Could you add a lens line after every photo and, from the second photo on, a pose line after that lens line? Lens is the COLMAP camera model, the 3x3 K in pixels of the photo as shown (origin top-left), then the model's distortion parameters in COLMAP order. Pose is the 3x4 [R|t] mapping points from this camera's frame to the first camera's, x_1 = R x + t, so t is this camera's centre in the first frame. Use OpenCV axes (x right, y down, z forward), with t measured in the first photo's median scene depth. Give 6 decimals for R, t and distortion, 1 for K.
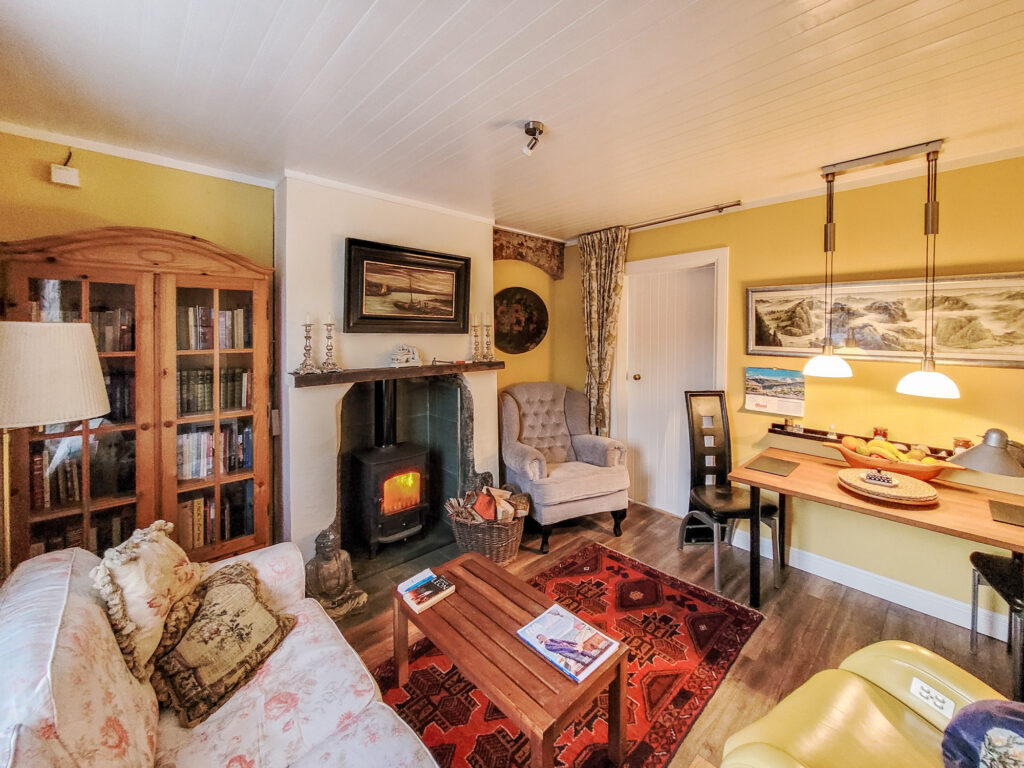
lens RADIAL K [[468.3, 0, 515.8], [0, 468.3, 335.4], [0, 0, 1]] dist [-0.001191, -0.000491]
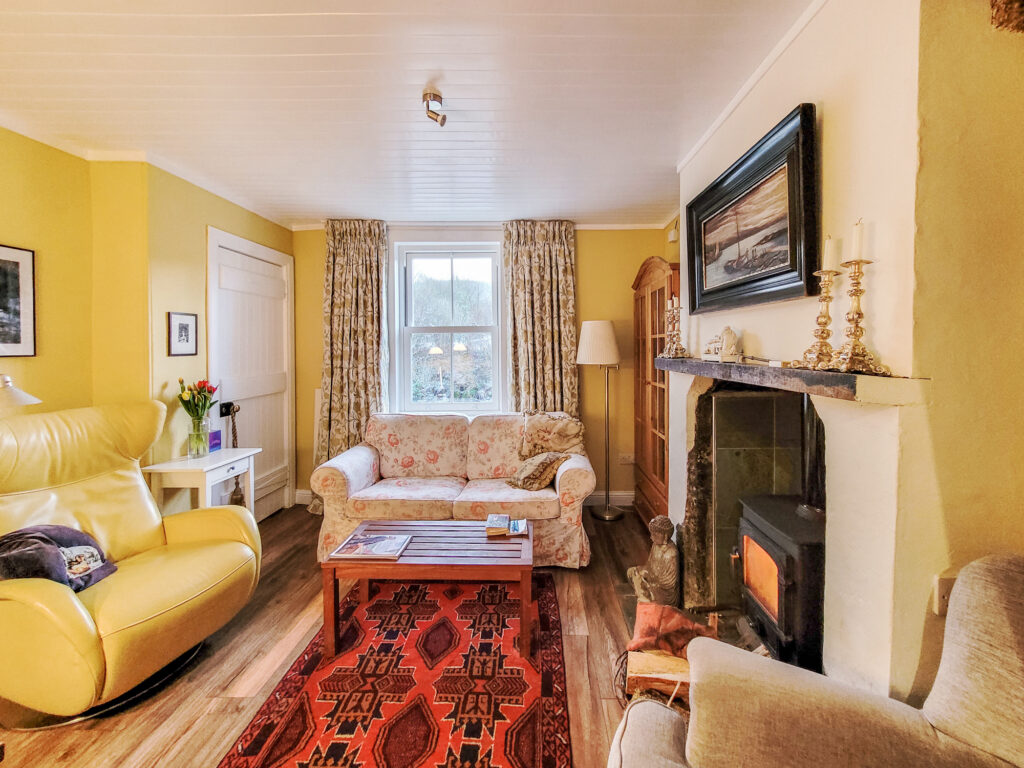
lens RADIAL K [[425.0, 0, 538.2], [0, 425.0, 351.9], [0, 0, 1]] dist [-0.000332, -0.000496]
pose [[-0.714789, 0.004273, -0.699327, 0.345737], [-0.009701, 0.999825, 0.016025, 0.044401], [0.699272, 0.018239, -0.714623, 1.228669]]
